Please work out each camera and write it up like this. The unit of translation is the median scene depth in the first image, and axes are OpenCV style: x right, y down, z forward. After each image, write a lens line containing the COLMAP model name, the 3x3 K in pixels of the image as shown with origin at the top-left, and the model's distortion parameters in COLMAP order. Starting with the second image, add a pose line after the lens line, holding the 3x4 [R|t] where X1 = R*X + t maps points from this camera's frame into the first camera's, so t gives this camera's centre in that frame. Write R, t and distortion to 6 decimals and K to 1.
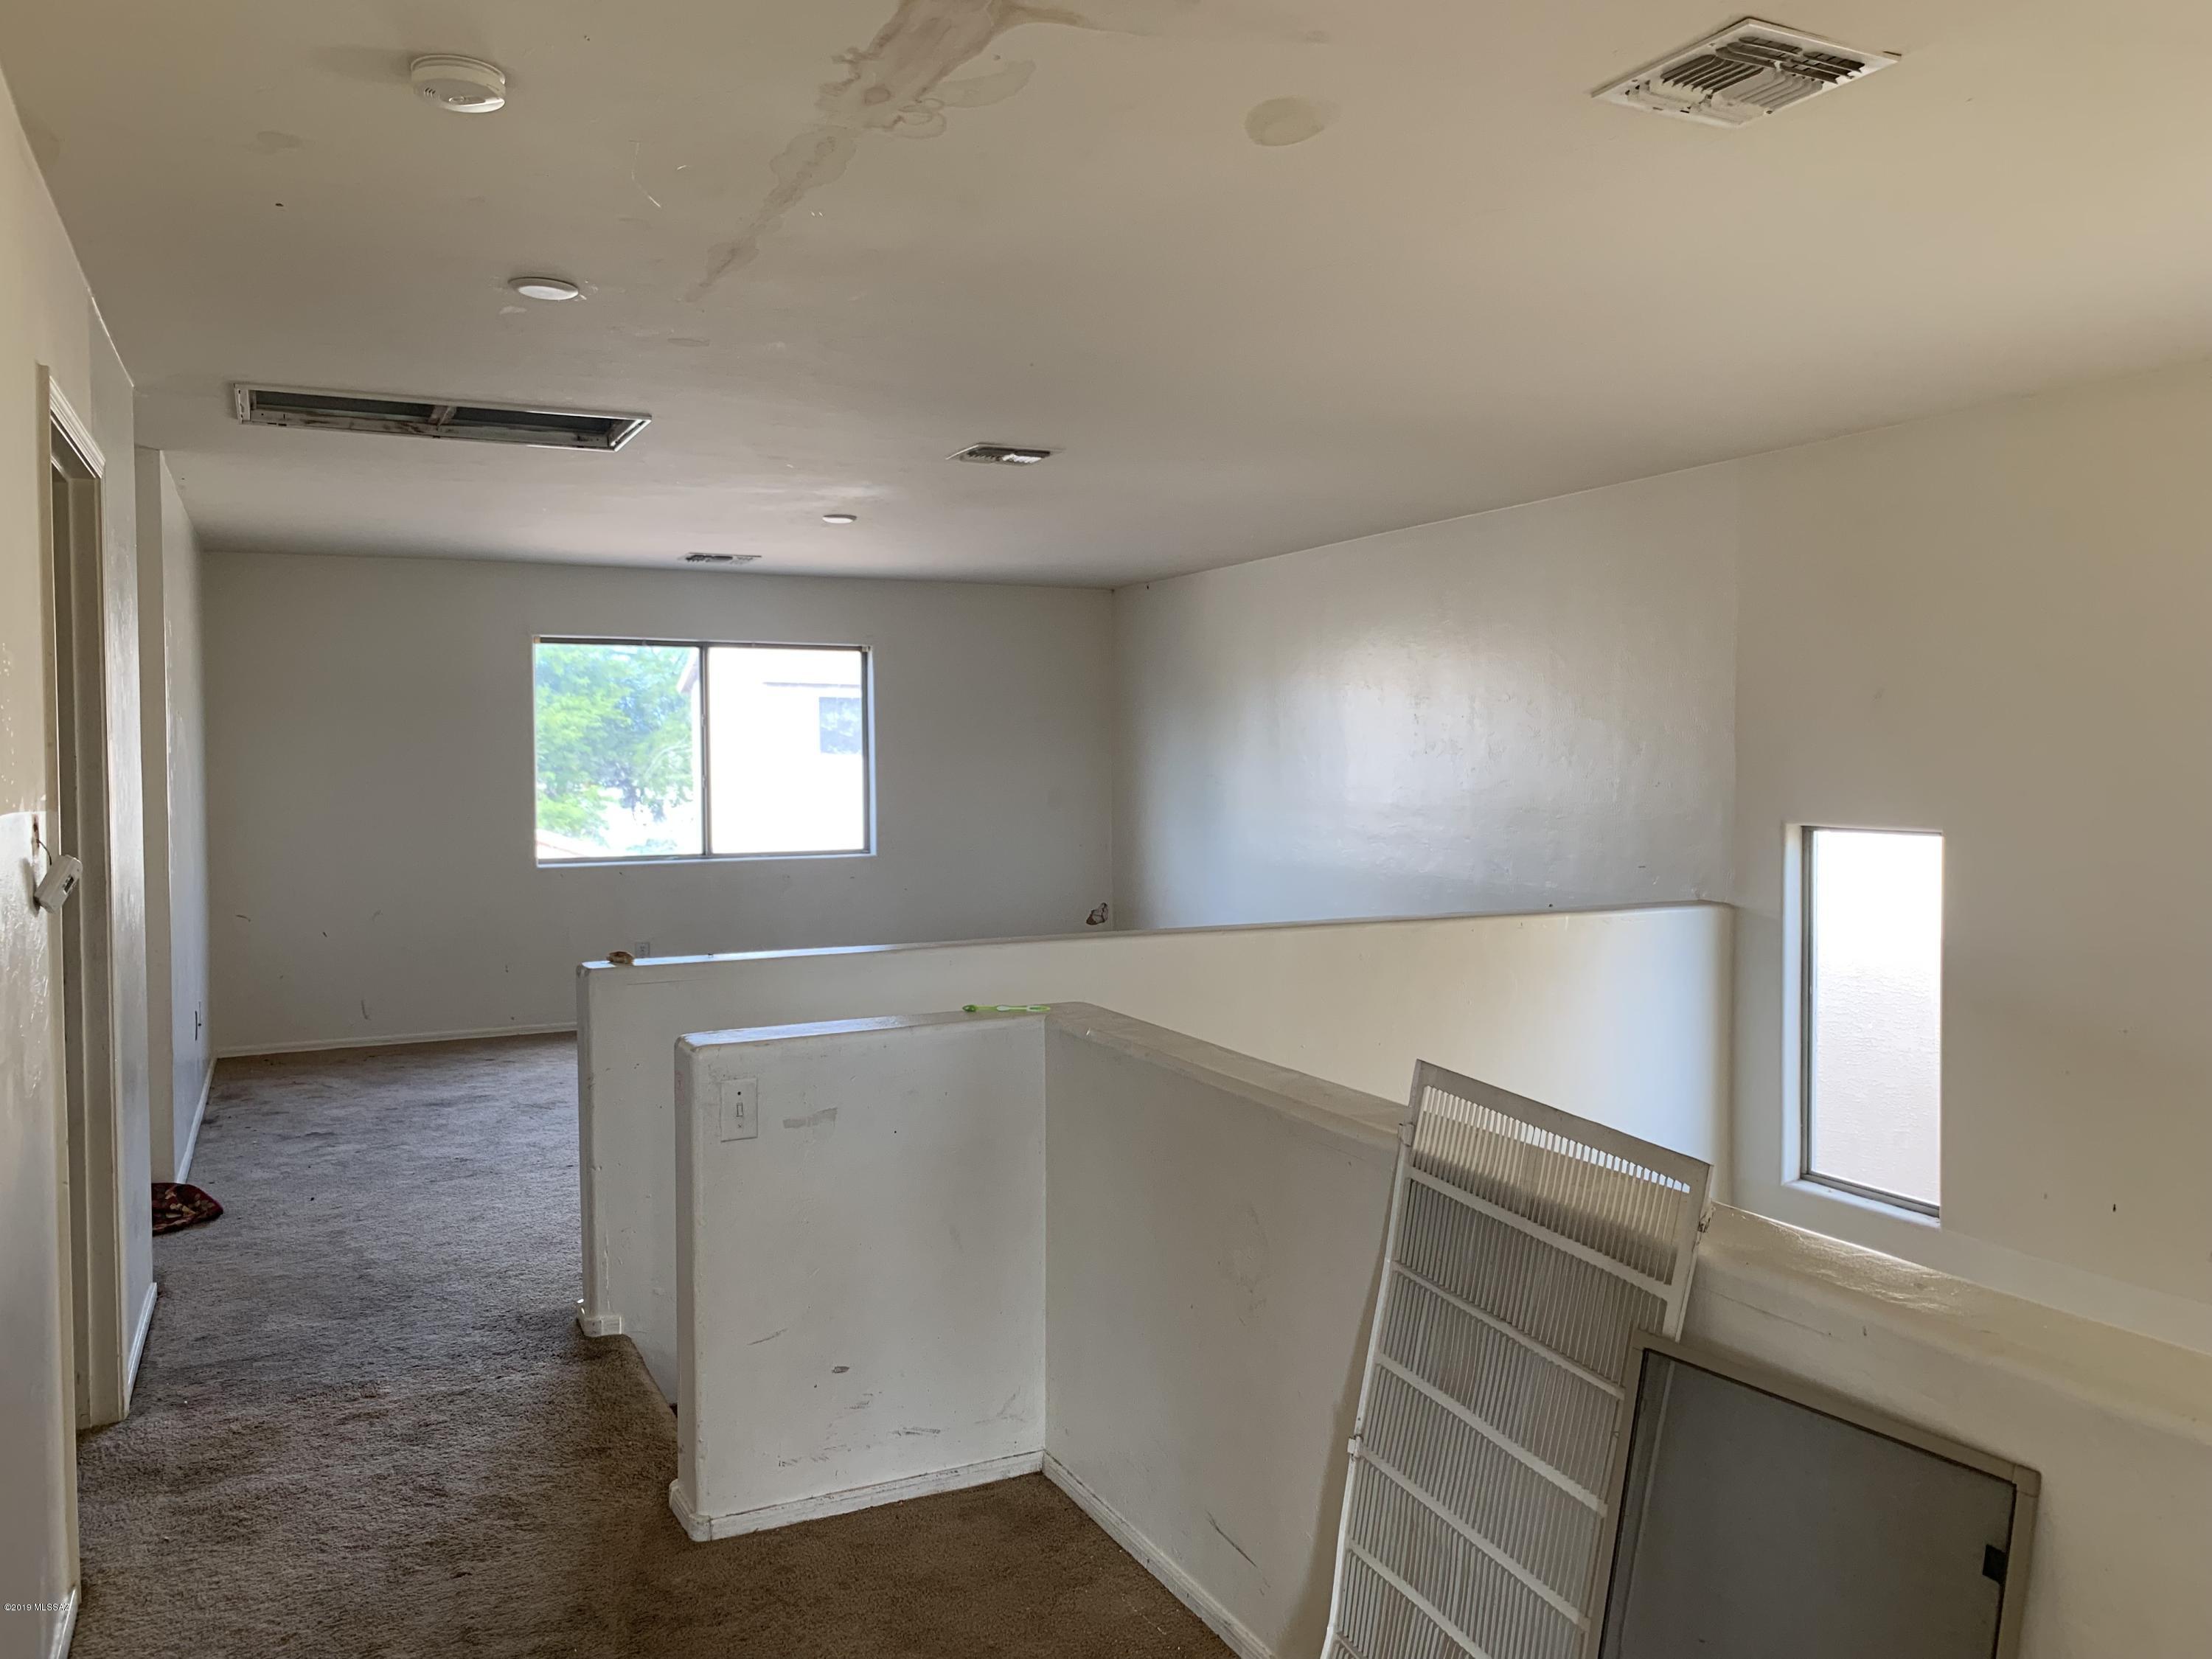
lens RADIAL K [[1710.0, 0, 1156.9], [0, 1710.0, 848.0], [0, 0, 1]] dist [0.041154, -0.062332]
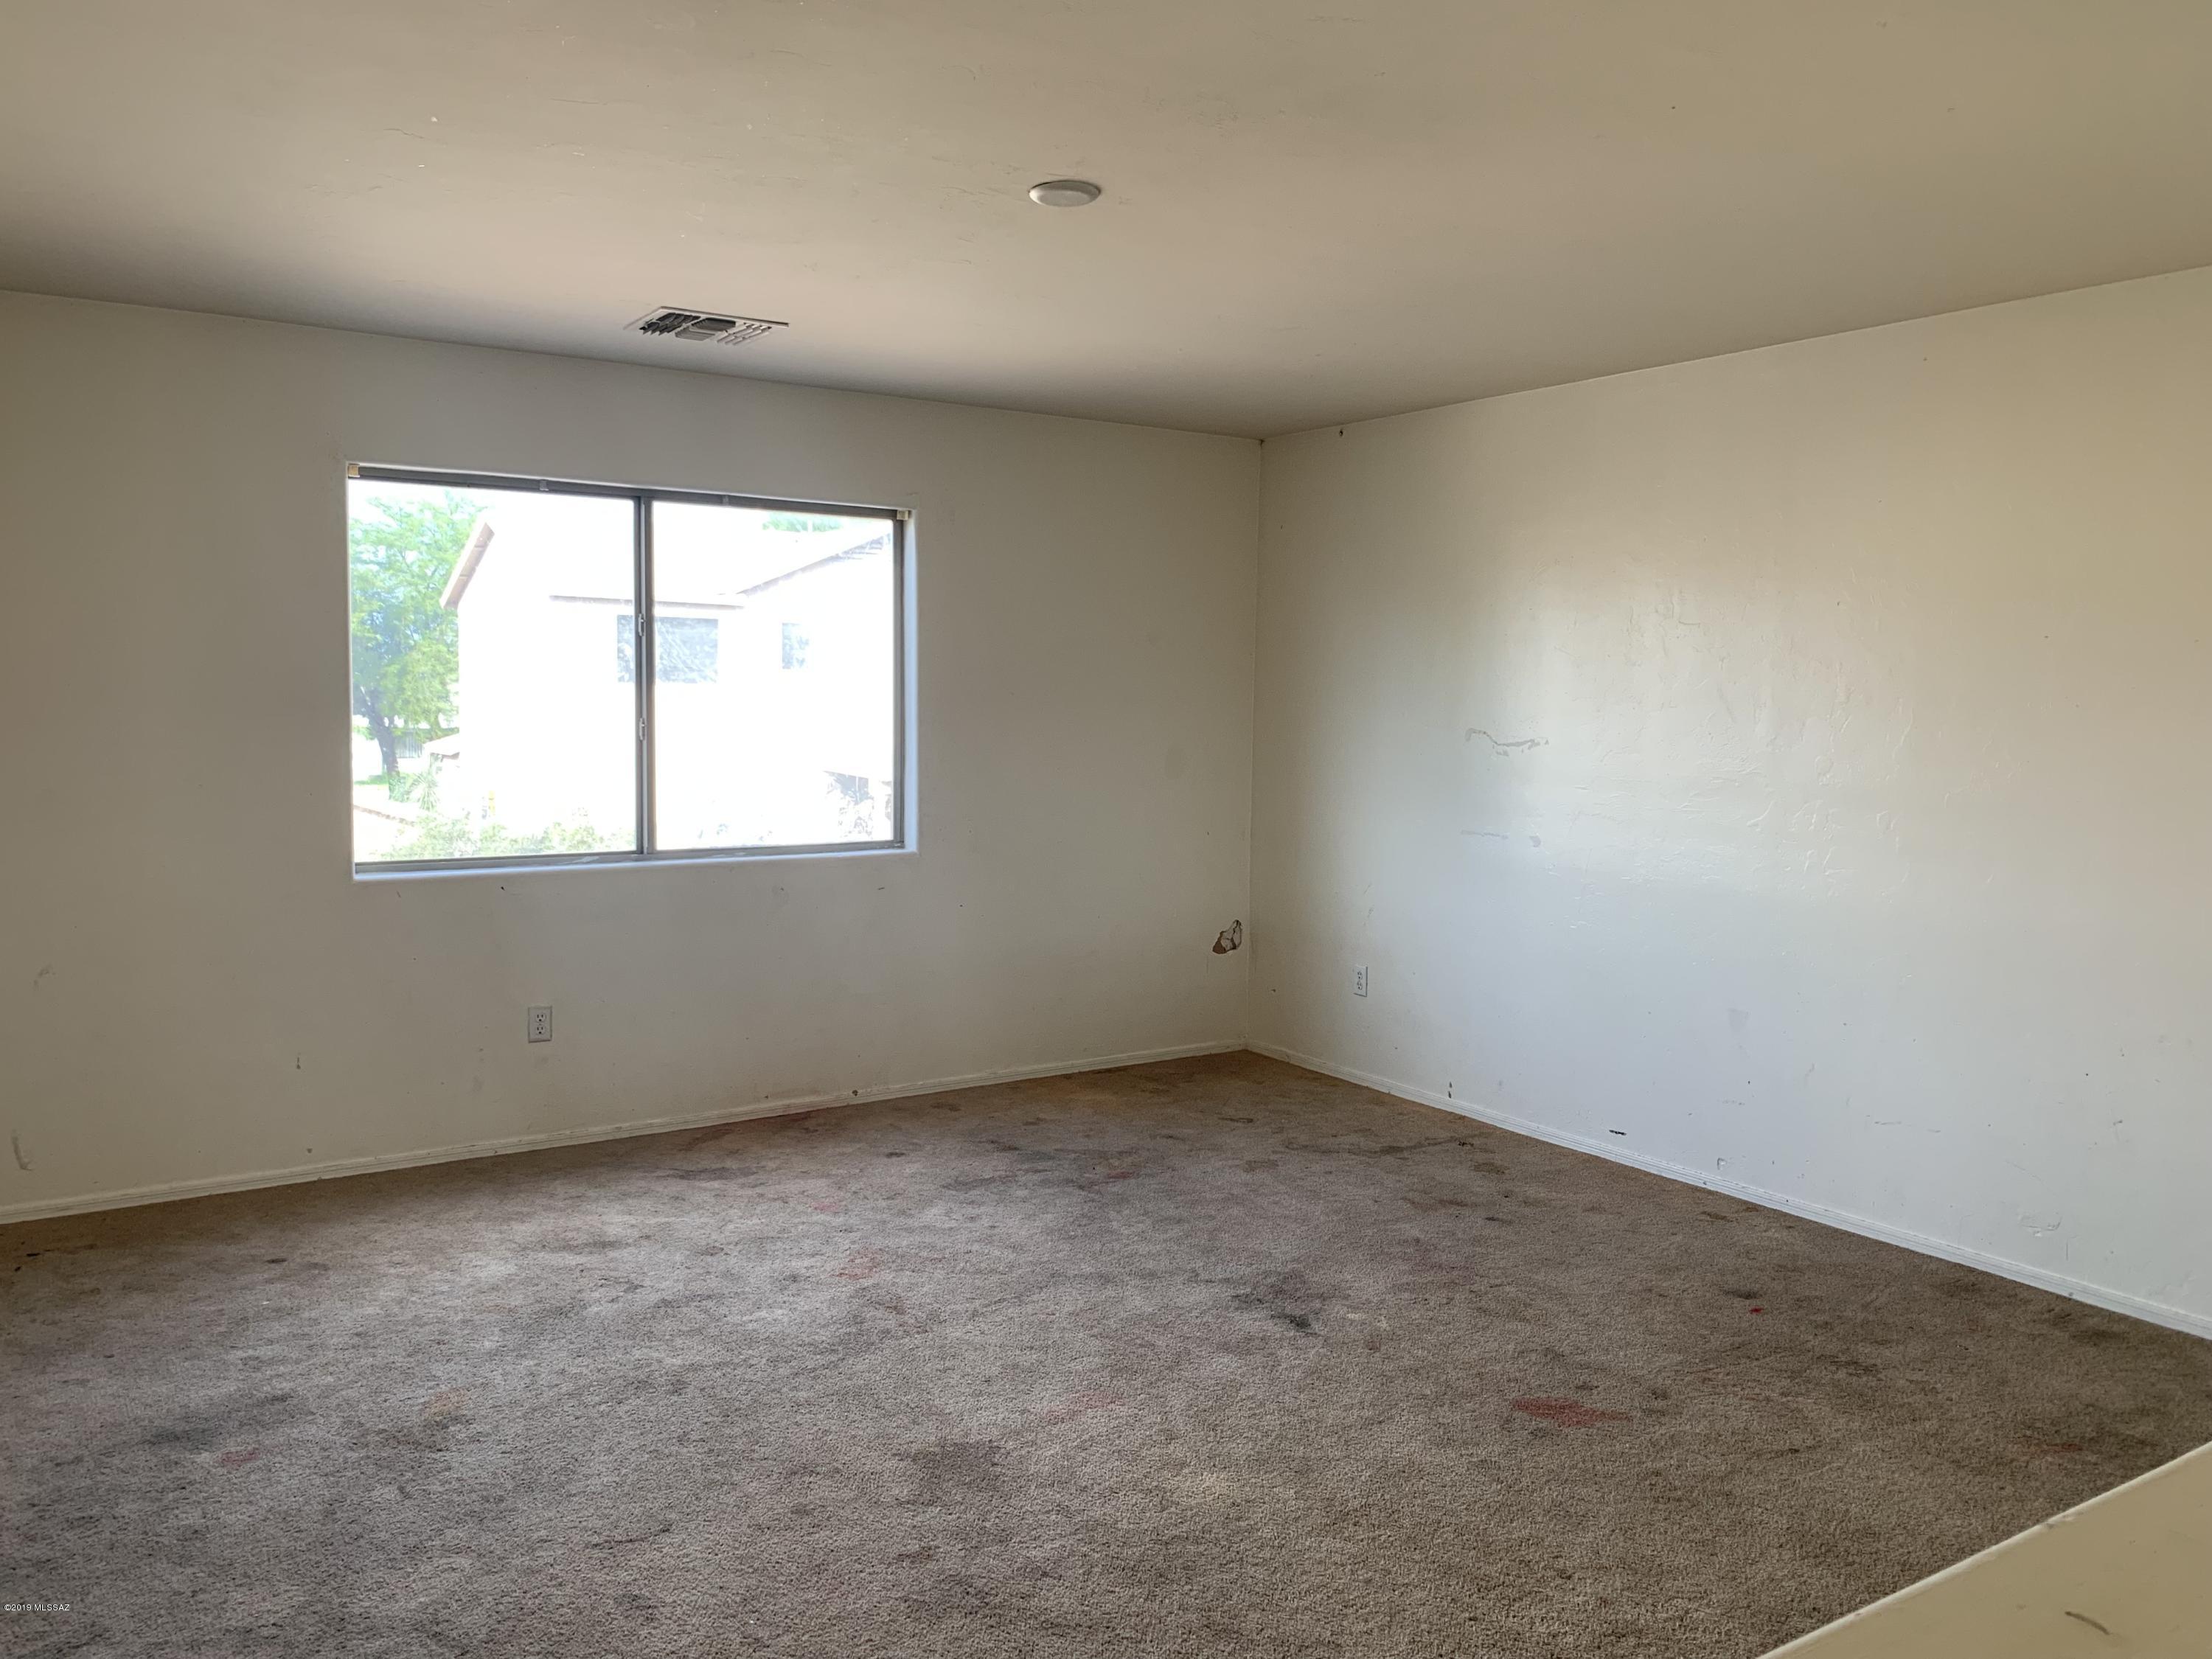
lens RADIAL K [[1710.0, 0, 1107.6], [0, 1710.0, 815.8], [0, 0, 1]] dist [0.041154, -0.062332]
pose [[0.993561, 0.008923, 0.112947, -0.165150], [-0.011126, 0.999760, 0.018891, -0.020923], [-0.112752, -0.020026, 0.993421, 0.381519]]
